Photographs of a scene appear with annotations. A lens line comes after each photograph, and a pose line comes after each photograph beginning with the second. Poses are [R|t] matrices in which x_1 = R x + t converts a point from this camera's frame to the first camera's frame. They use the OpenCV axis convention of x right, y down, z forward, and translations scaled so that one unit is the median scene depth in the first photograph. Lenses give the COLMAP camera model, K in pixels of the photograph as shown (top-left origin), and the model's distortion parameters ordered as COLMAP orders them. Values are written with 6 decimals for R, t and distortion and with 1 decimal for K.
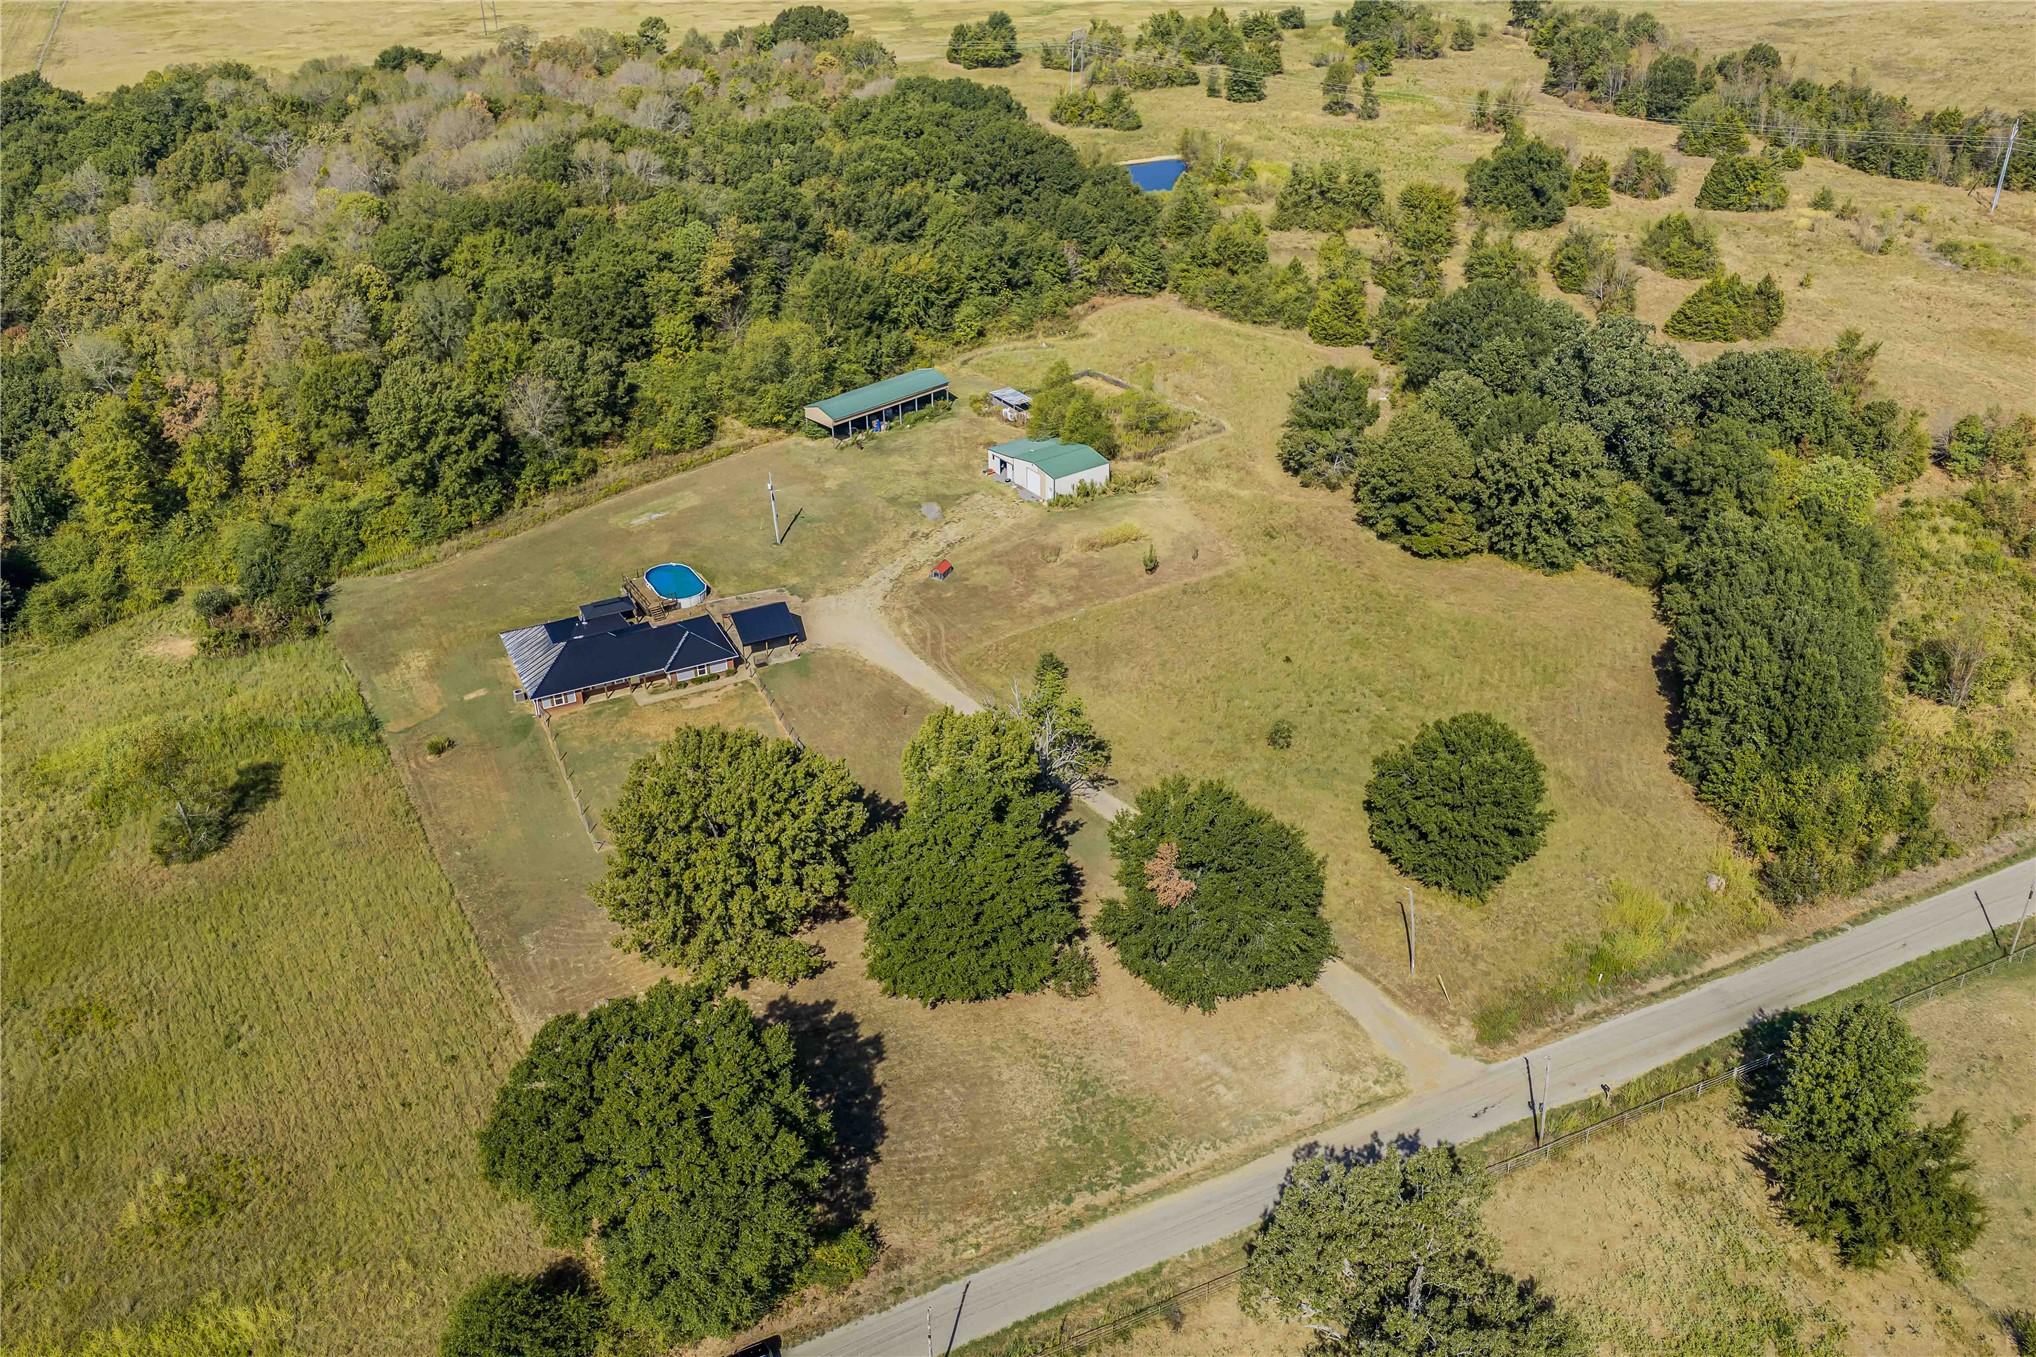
lens RADIAL K [[1660.7, 0, 1014.5], [0, 1660.7, 686.3], [0, 0, 1]] dist [0.005581, -0.016490]
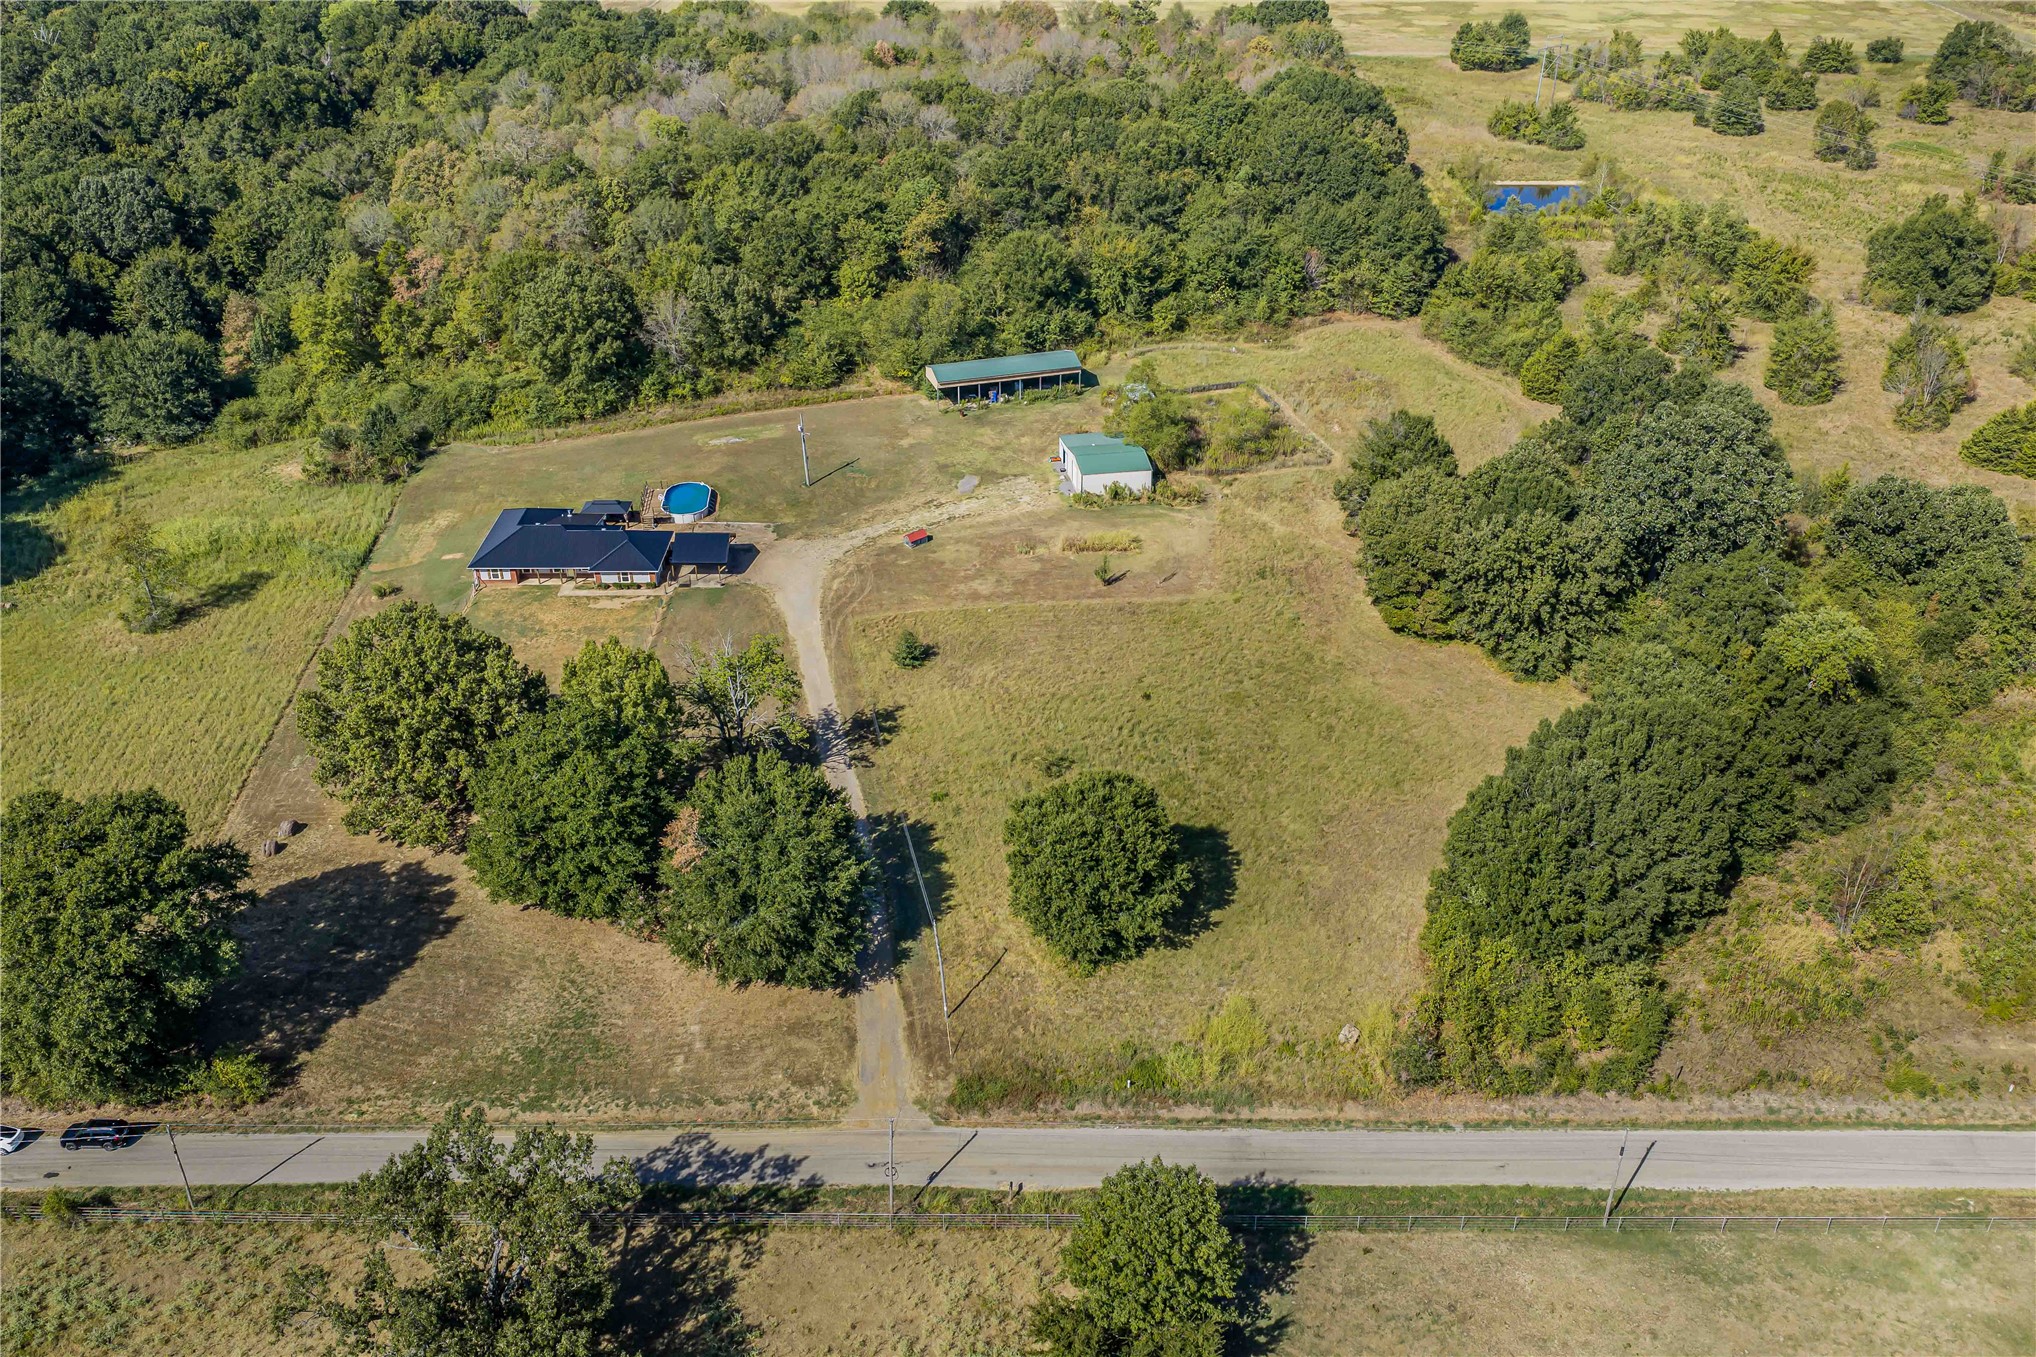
lens RADIAL K [[1660.7, 0, 1014.5], [0, 1660.7, 686.3], [0, 0, 1]] dist [0.005581, -0.016490]
pose [[0.902777, 0.231100, -0.362750, 0.383998], [-0.227639, 0.972307, 0.052909, -0.047584], [0.364931, 0.034811, 0.930383, 0.079881]]
